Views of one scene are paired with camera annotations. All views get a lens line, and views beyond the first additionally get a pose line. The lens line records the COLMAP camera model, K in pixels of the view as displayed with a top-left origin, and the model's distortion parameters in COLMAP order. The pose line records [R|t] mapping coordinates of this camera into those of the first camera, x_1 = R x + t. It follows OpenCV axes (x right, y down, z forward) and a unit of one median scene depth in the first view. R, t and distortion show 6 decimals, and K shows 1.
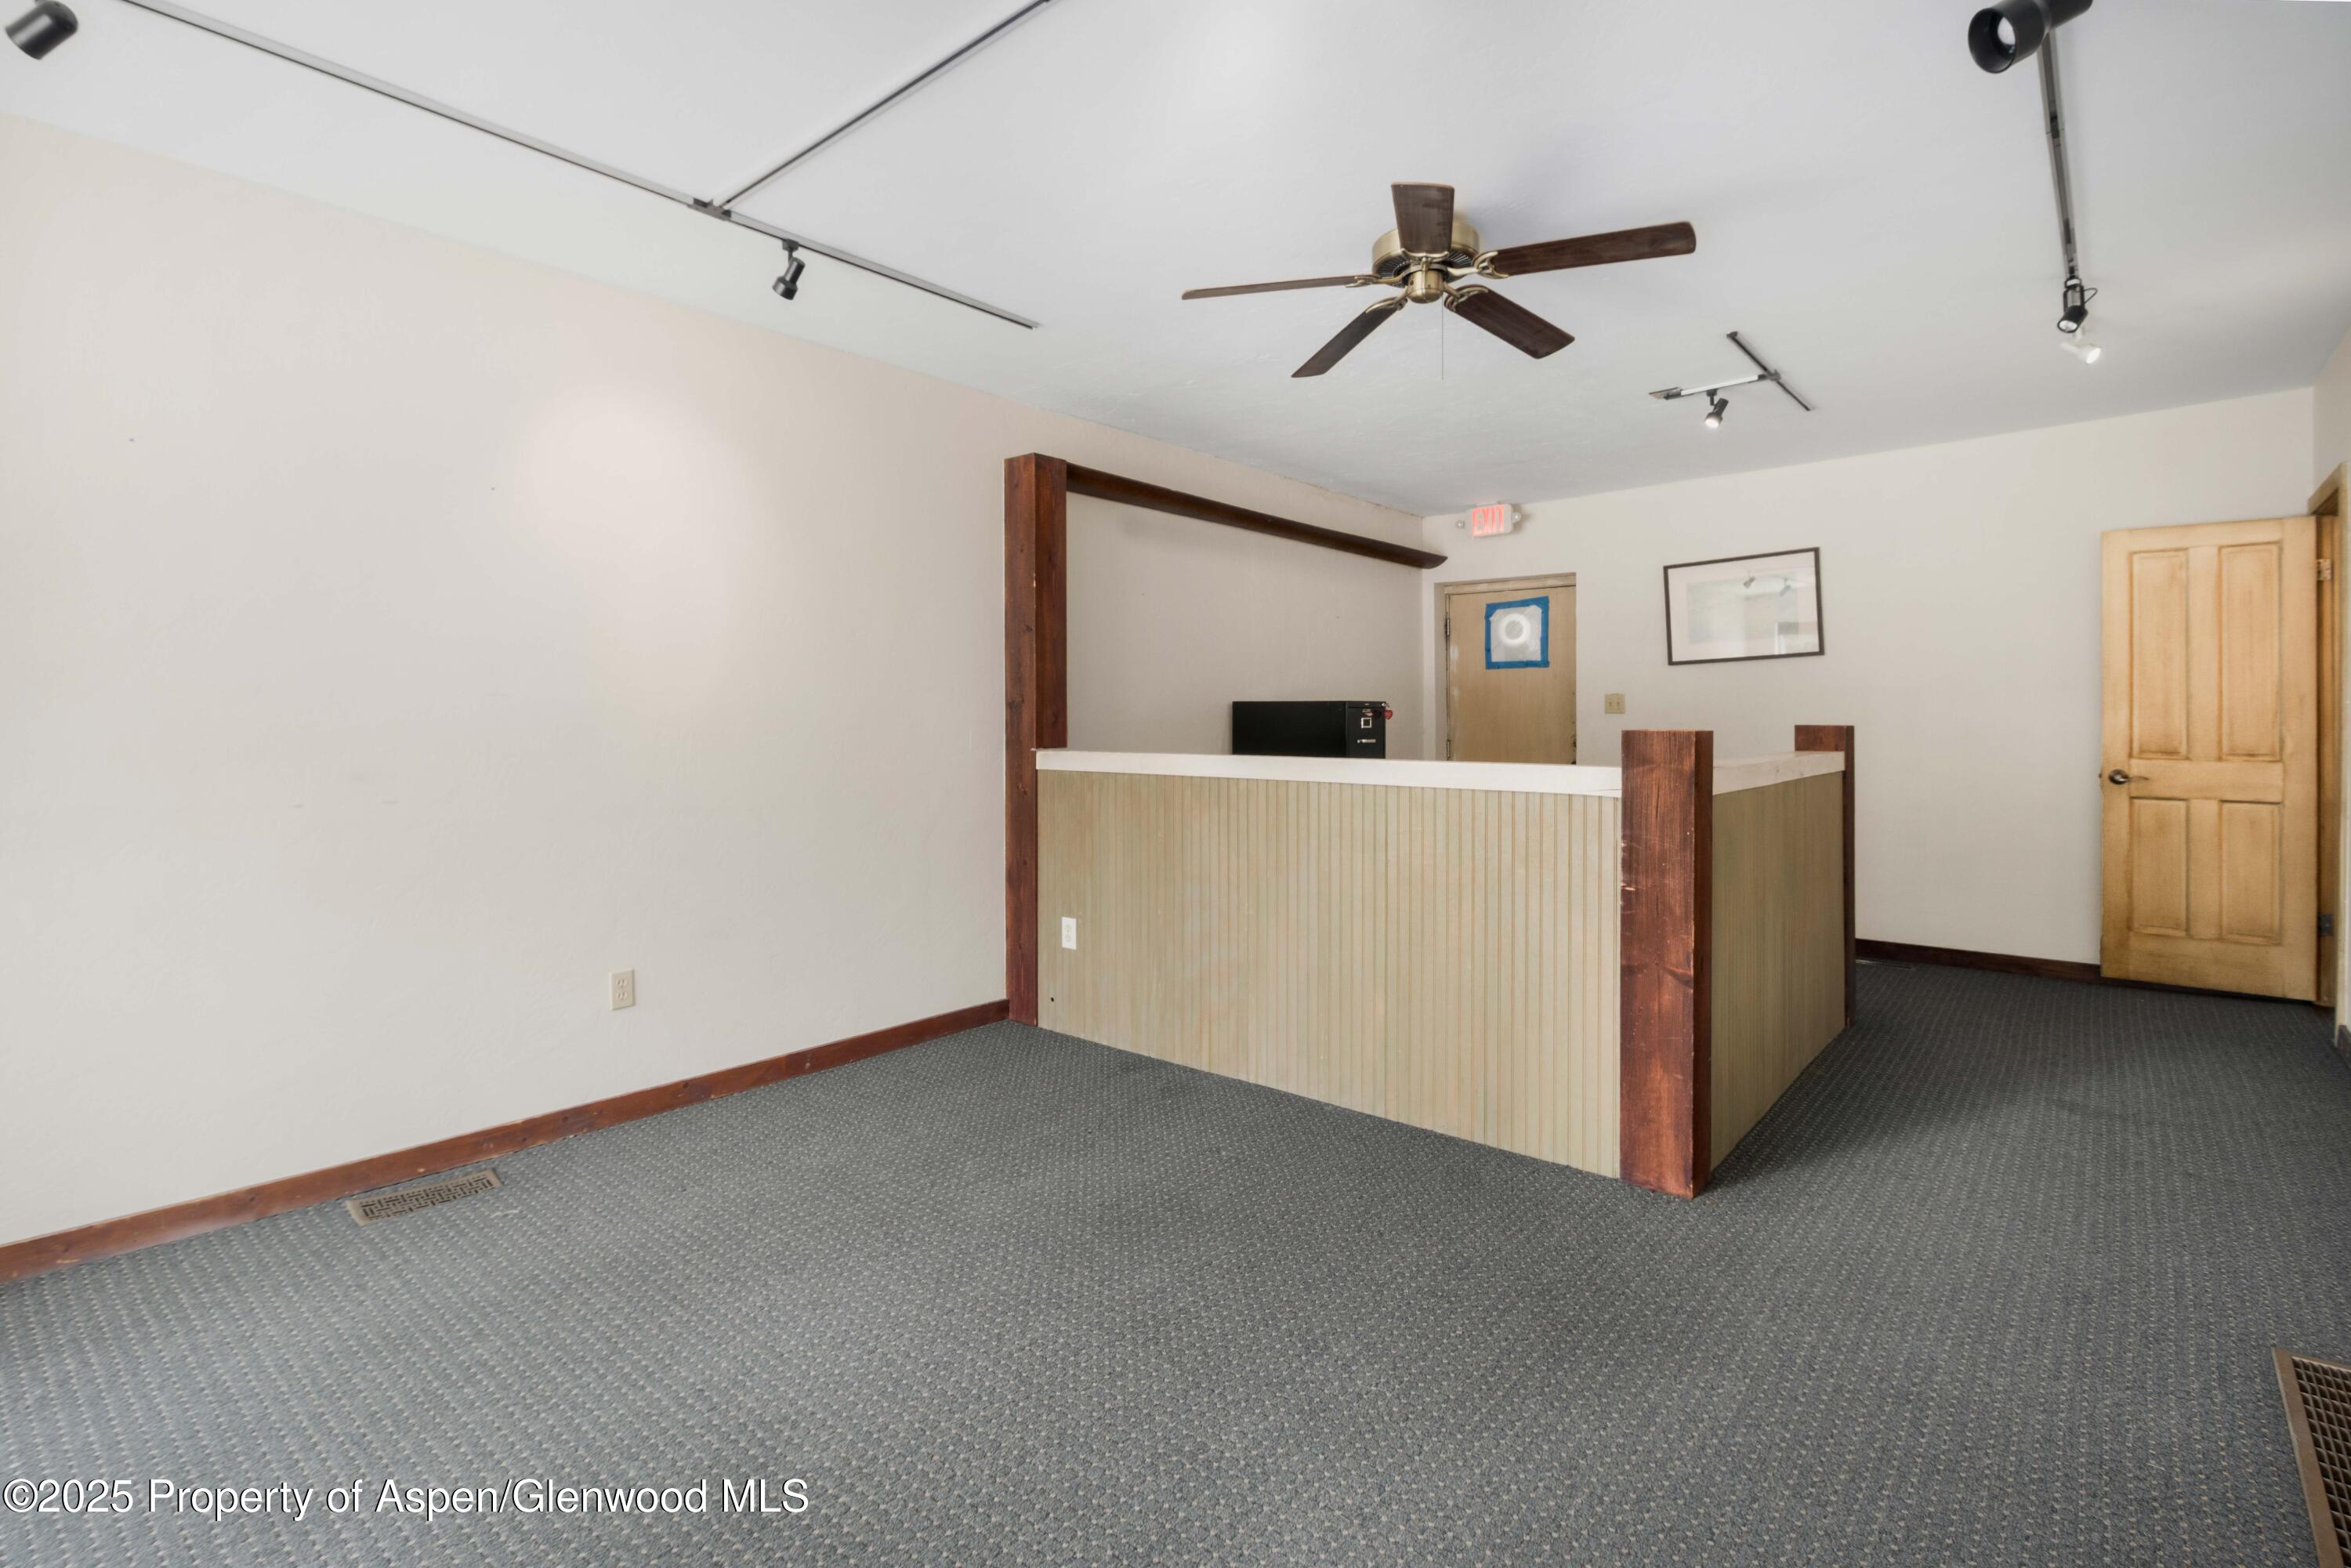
lens RADIAL K [[1117.2, 0, 1165.7], [0, 1117.2, 719.5], [0, 0, 1]] dist [0.000011, -0.001772]
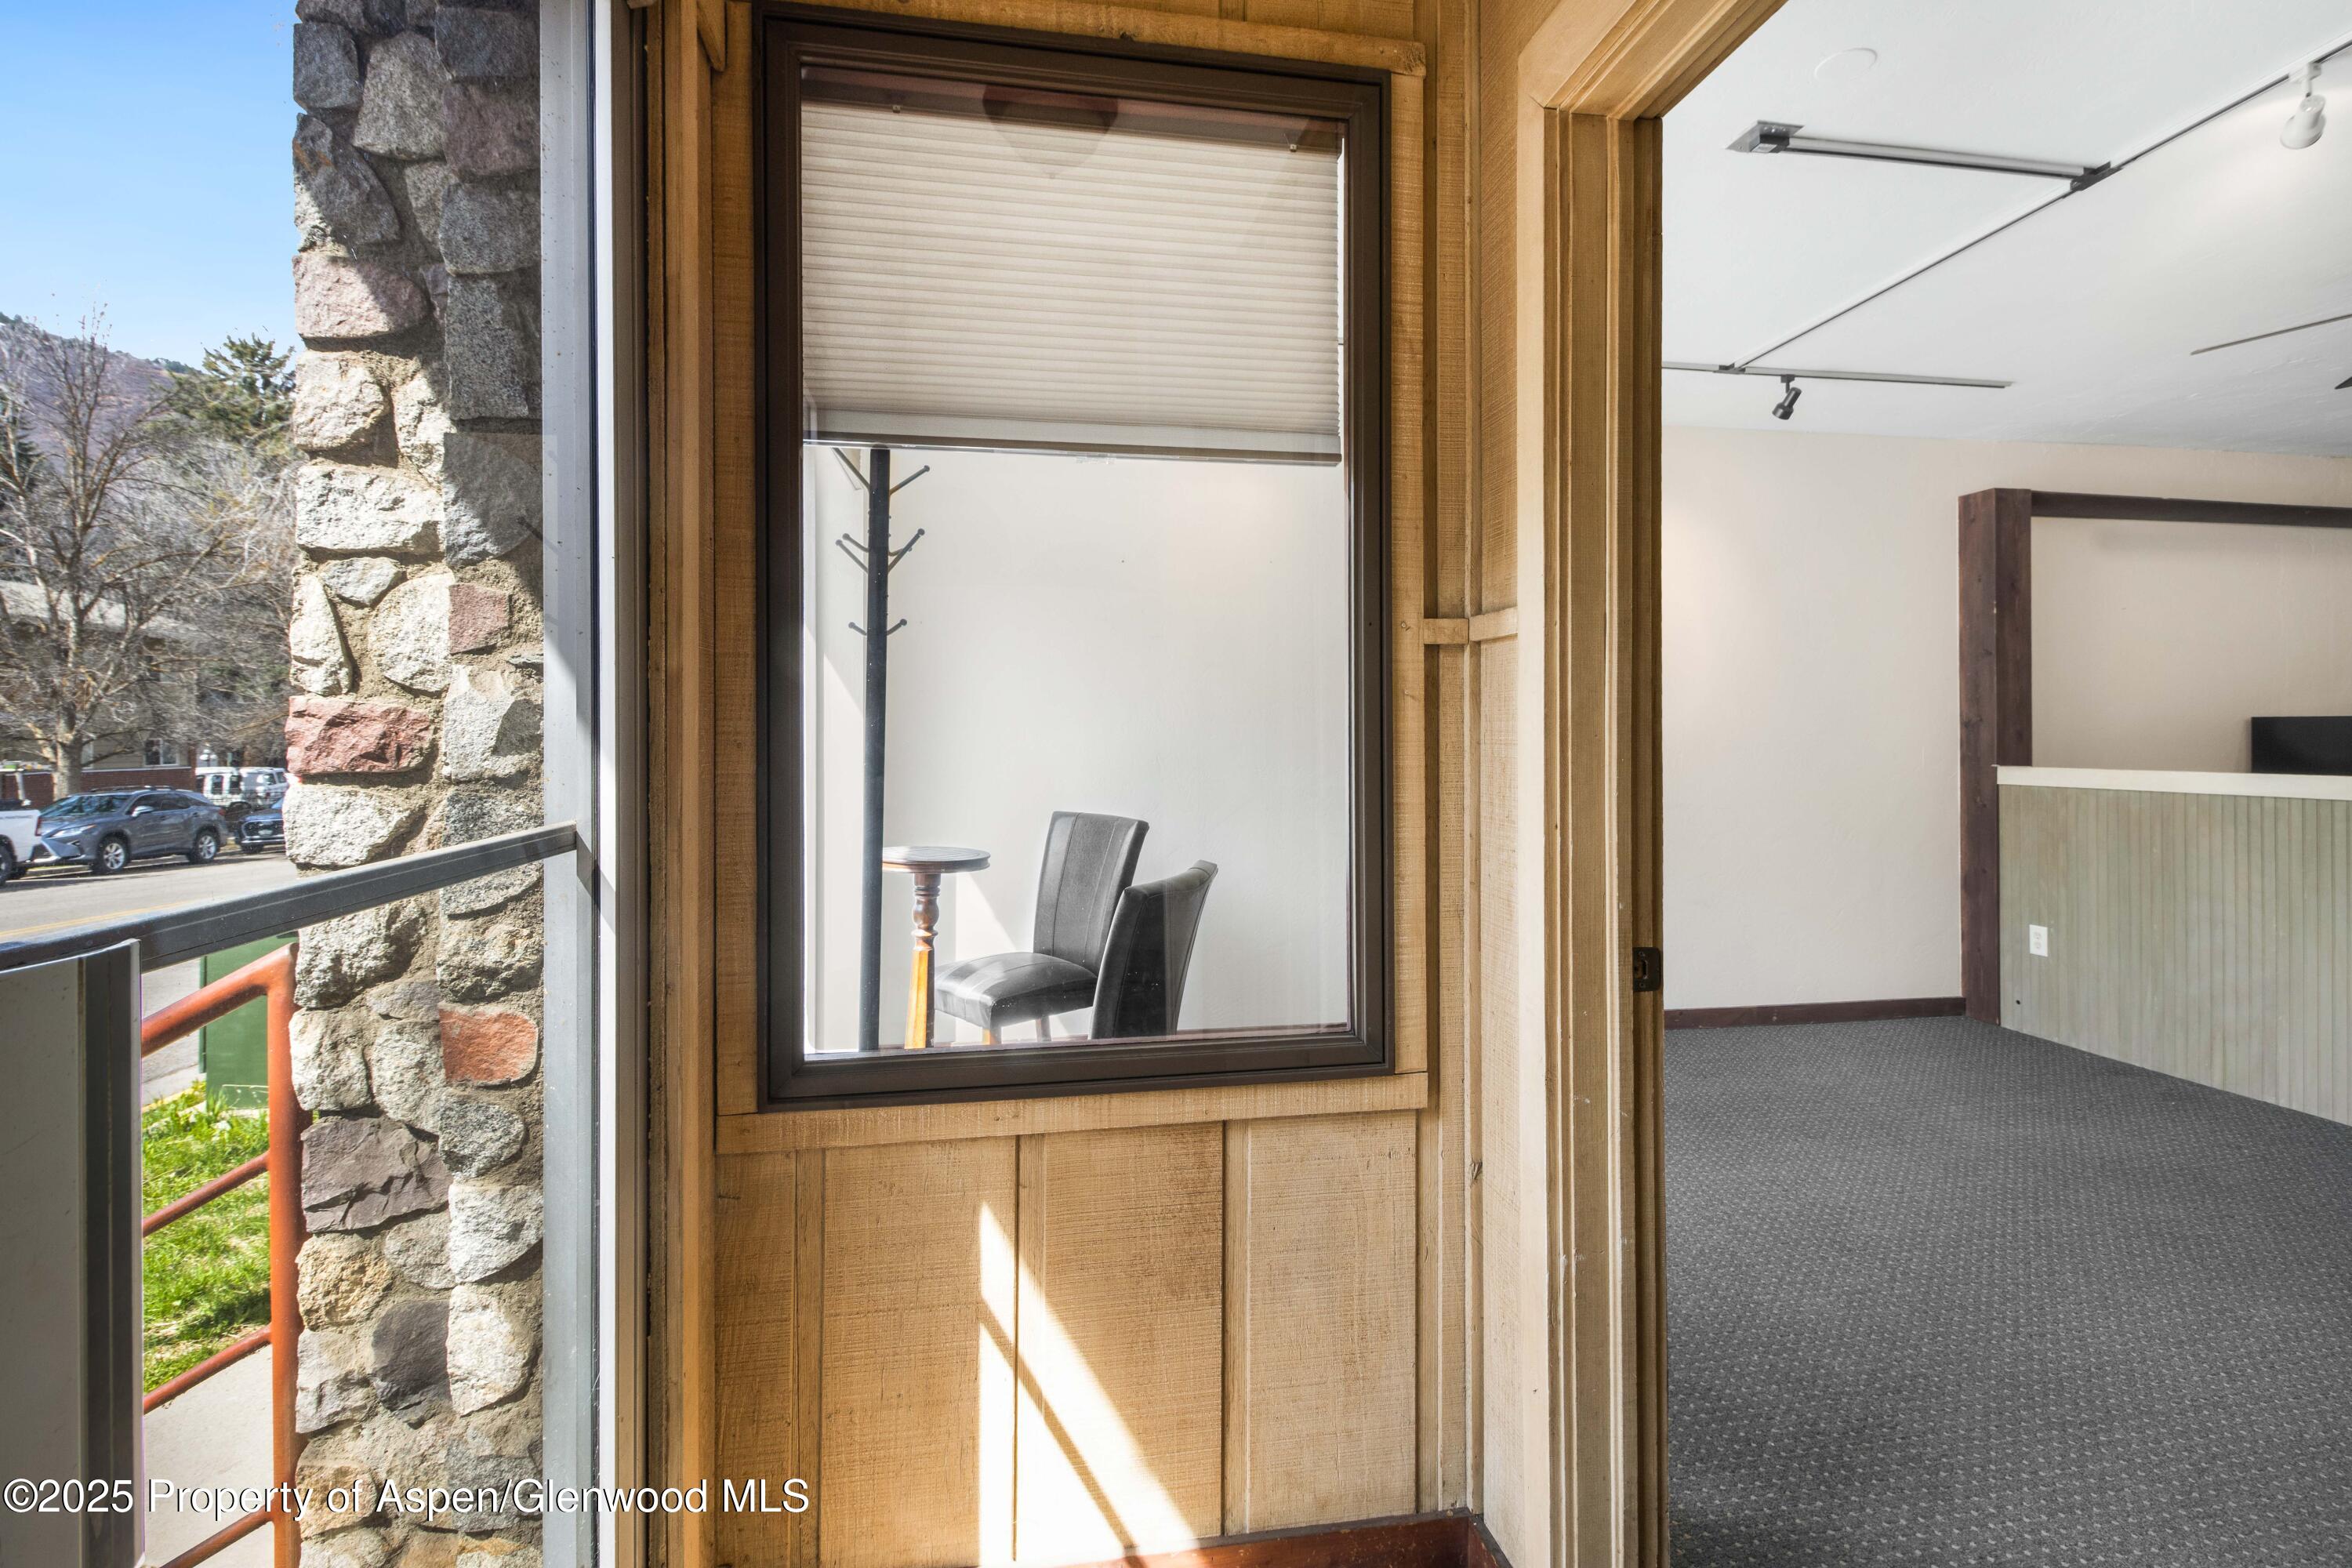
lens RADIAL K [[1117.7, 0, 1165.3], [0, 1117.7, 726.1], [0, 0, 1]] dist [0.000011, -0.001772]
pose [[0.759632, -0.003798, -0.650343, -0.029611], [-0.000847, 0.999976, -0.006829, -0.003371], [0.650353, 0.005739, 0.759610, -0.377384]]
